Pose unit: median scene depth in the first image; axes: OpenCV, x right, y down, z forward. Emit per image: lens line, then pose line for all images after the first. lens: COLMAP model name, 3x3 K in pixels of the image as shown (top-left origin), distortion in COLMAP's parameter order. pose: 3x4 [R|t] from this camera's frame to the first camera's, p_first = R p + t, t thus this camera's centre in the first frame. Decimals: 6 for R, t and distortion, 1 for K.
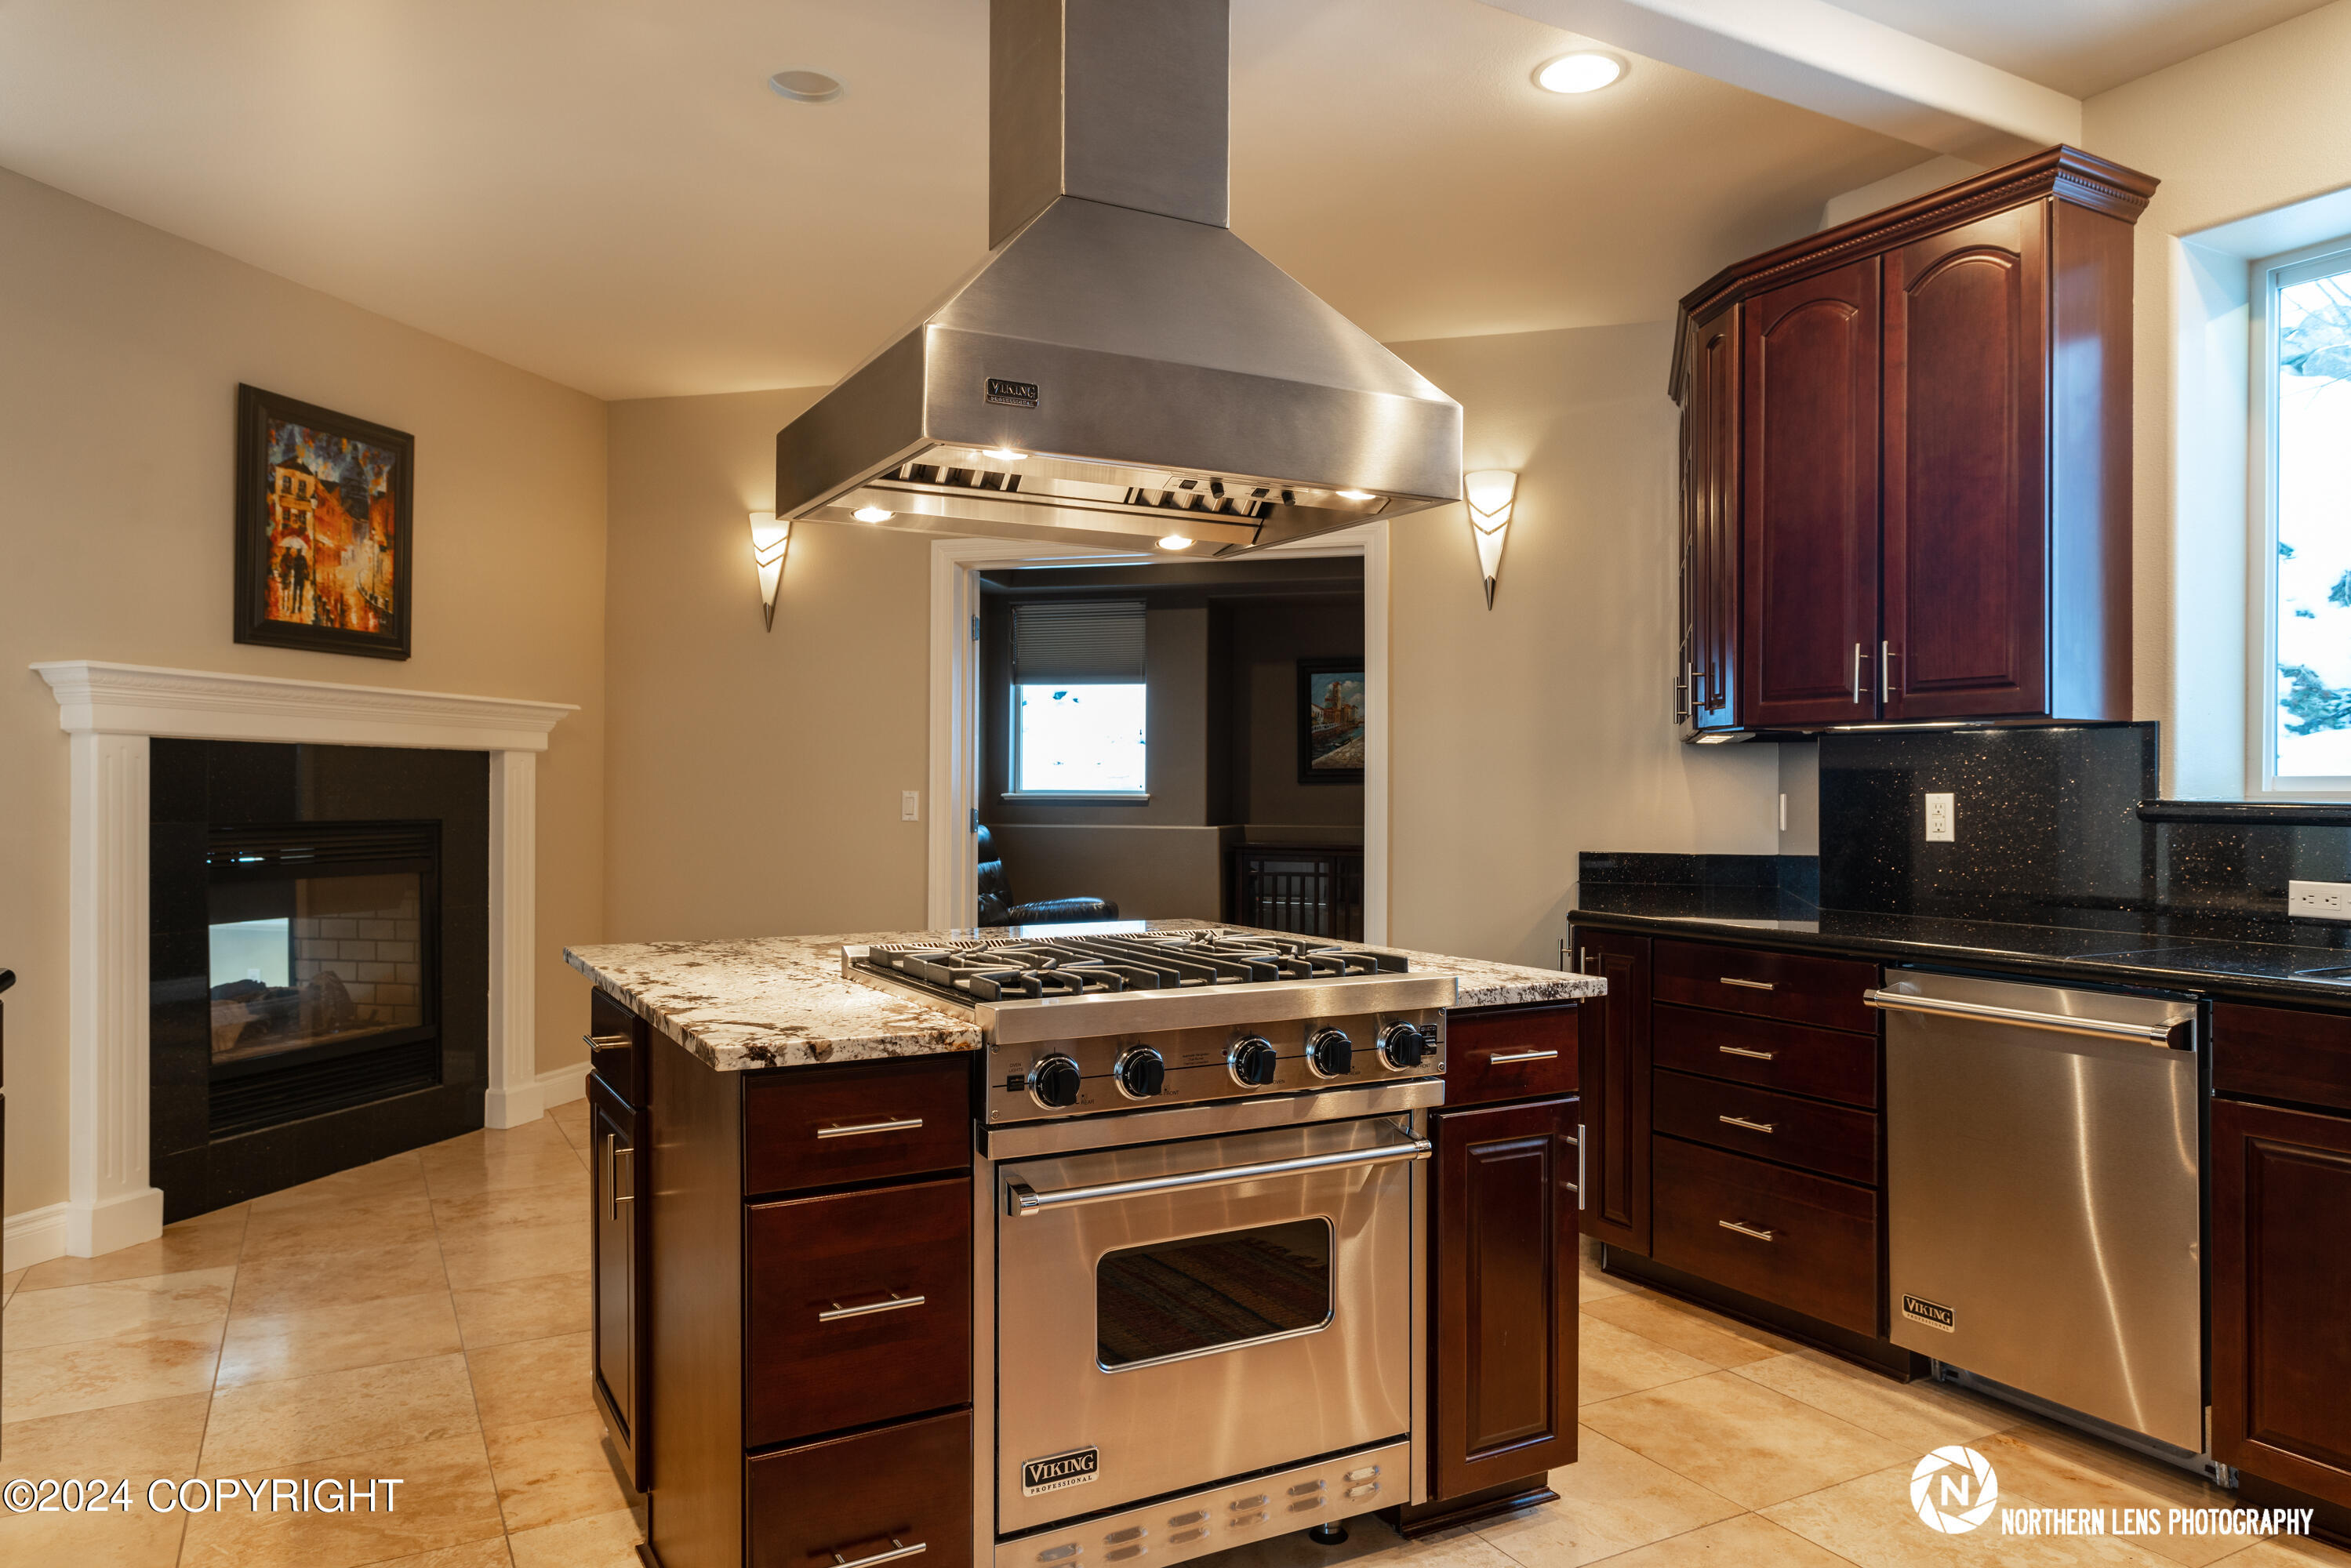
lens RADIAL K [[1559.7, 0, 1180.7], [0, 1559.7, 786.5], [0, 0, 1]] dist [-0.000621, -0.000124]
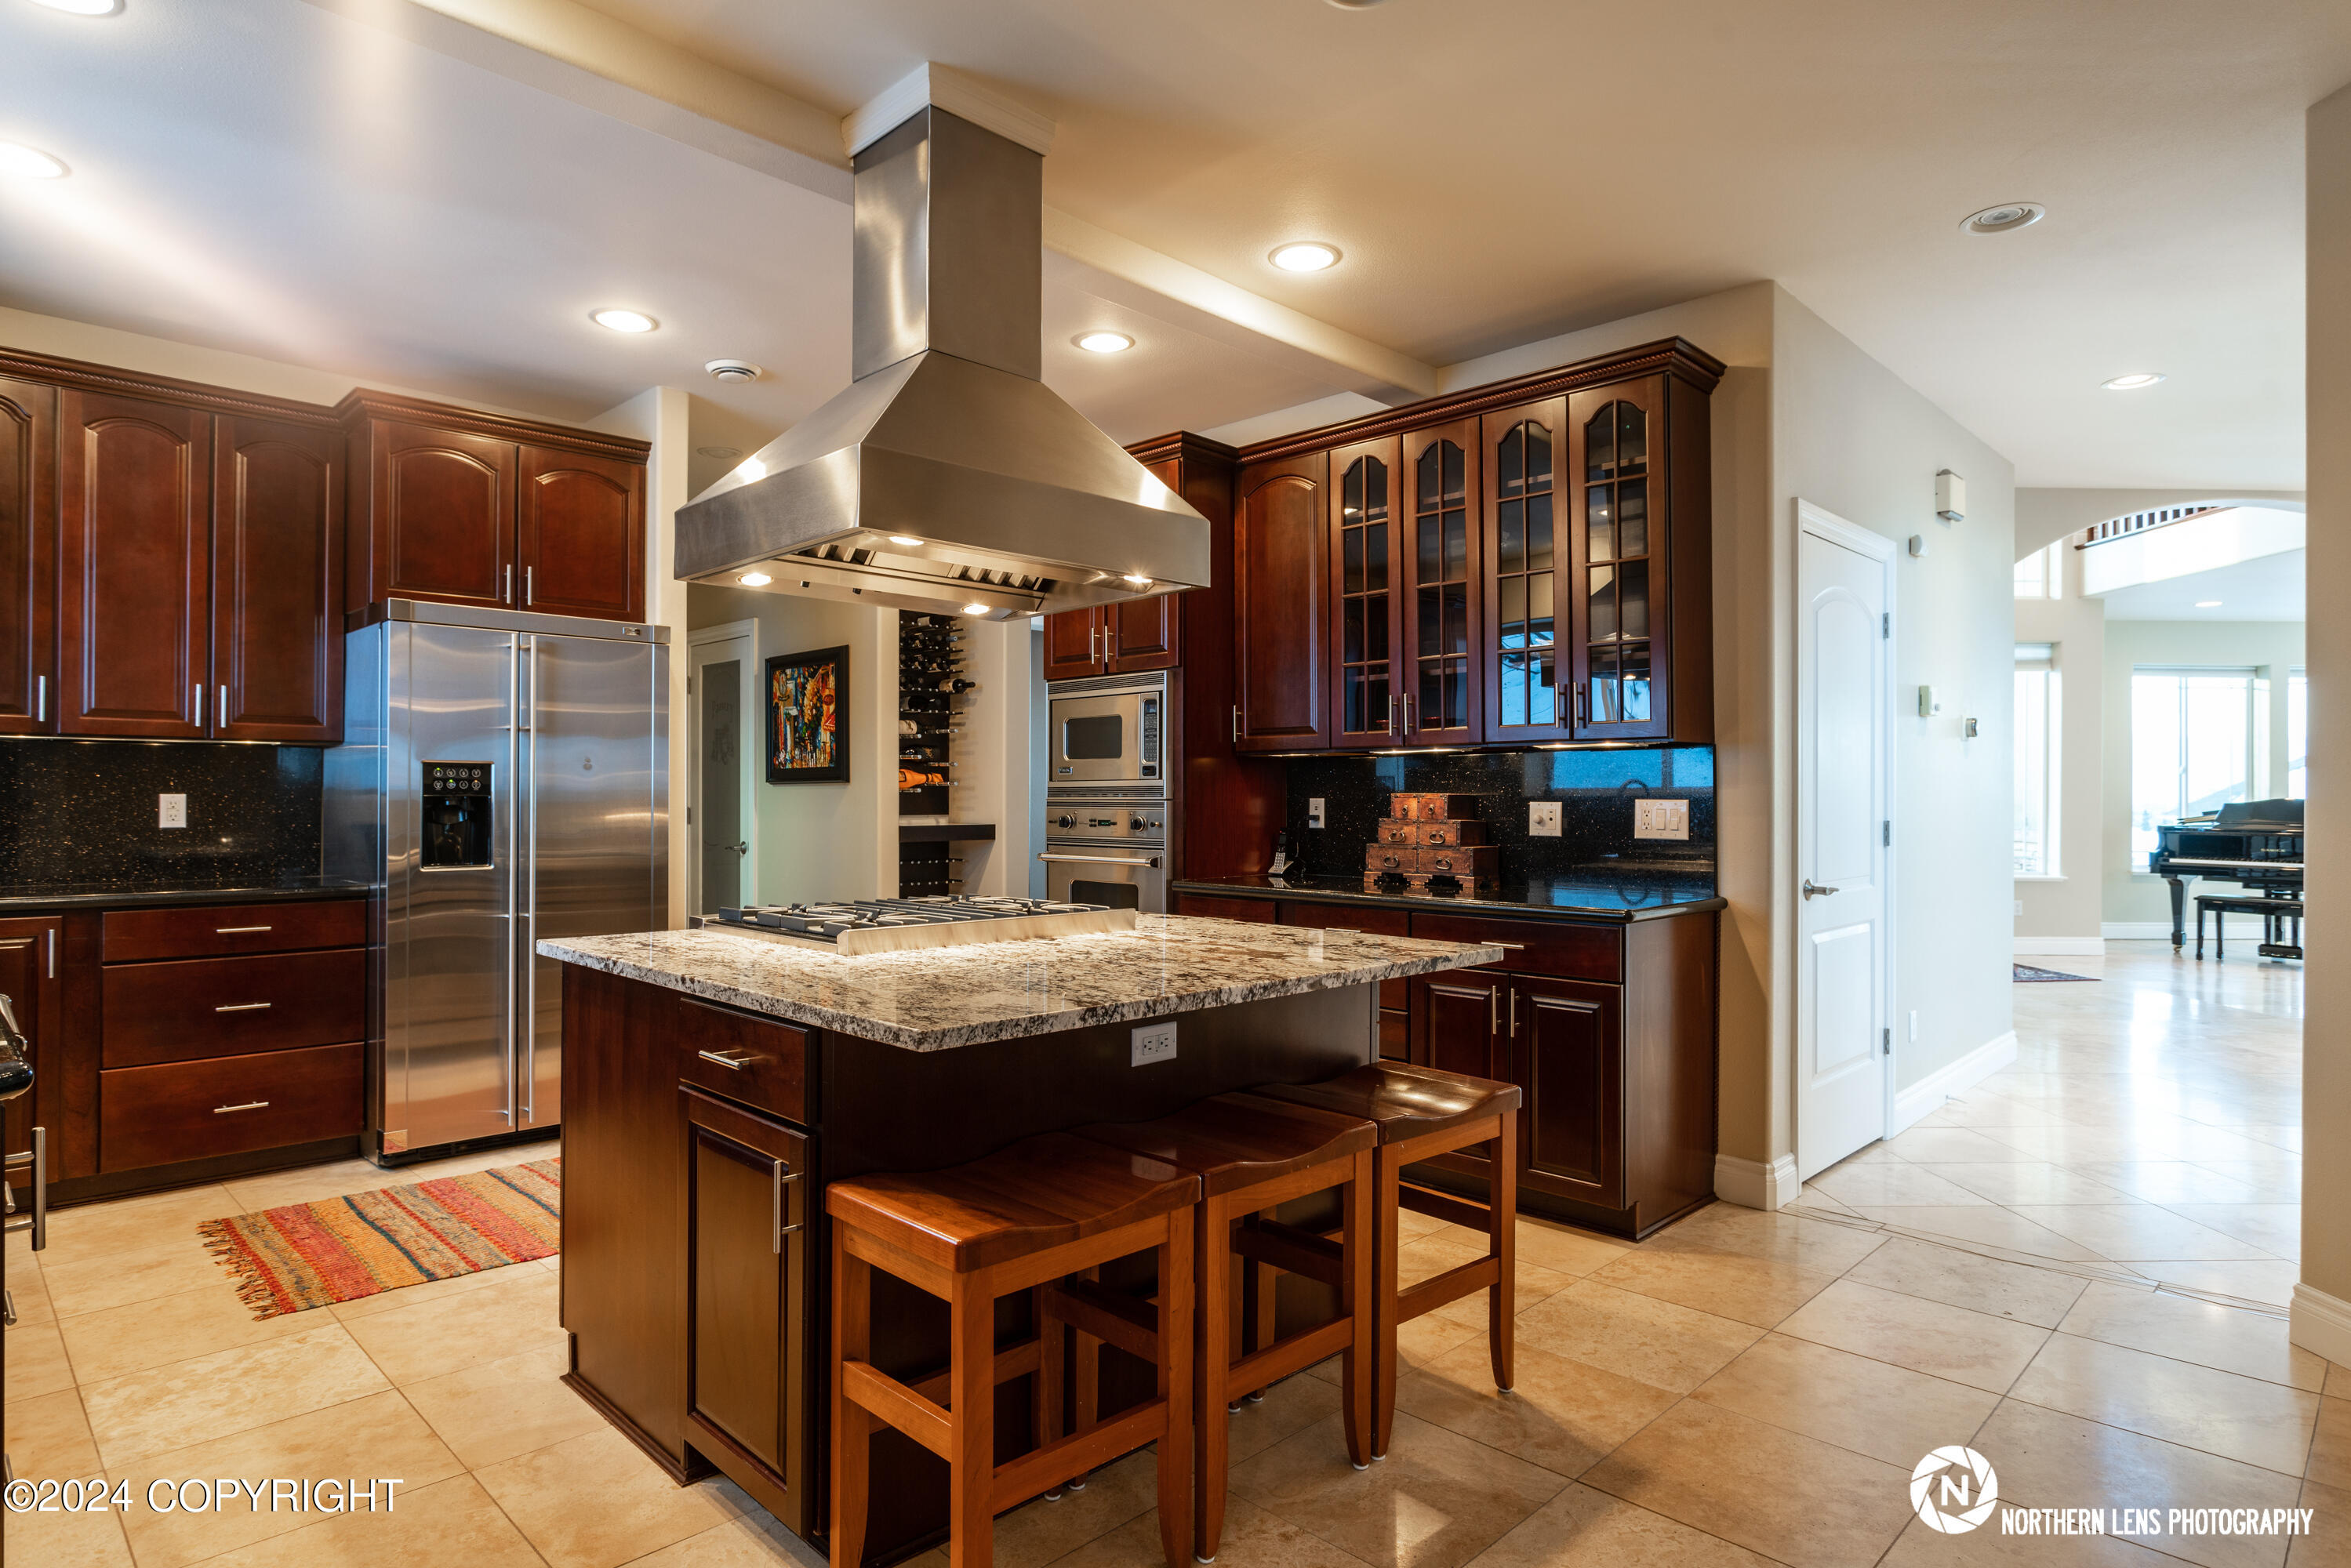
lens RADIAL K [[1271.3, 0, 1175.1], [0, 1271.3, 789.6], [0, 0, 1]] dist [0.002291, 0.000648]
pose [[-0.959631, -0.007413, -0.281163, 0.061397], [-0.004236, 0.999920, -0.011903, 0.009482], [0.281229, -0.010231, -0.959586, 1.932868]]
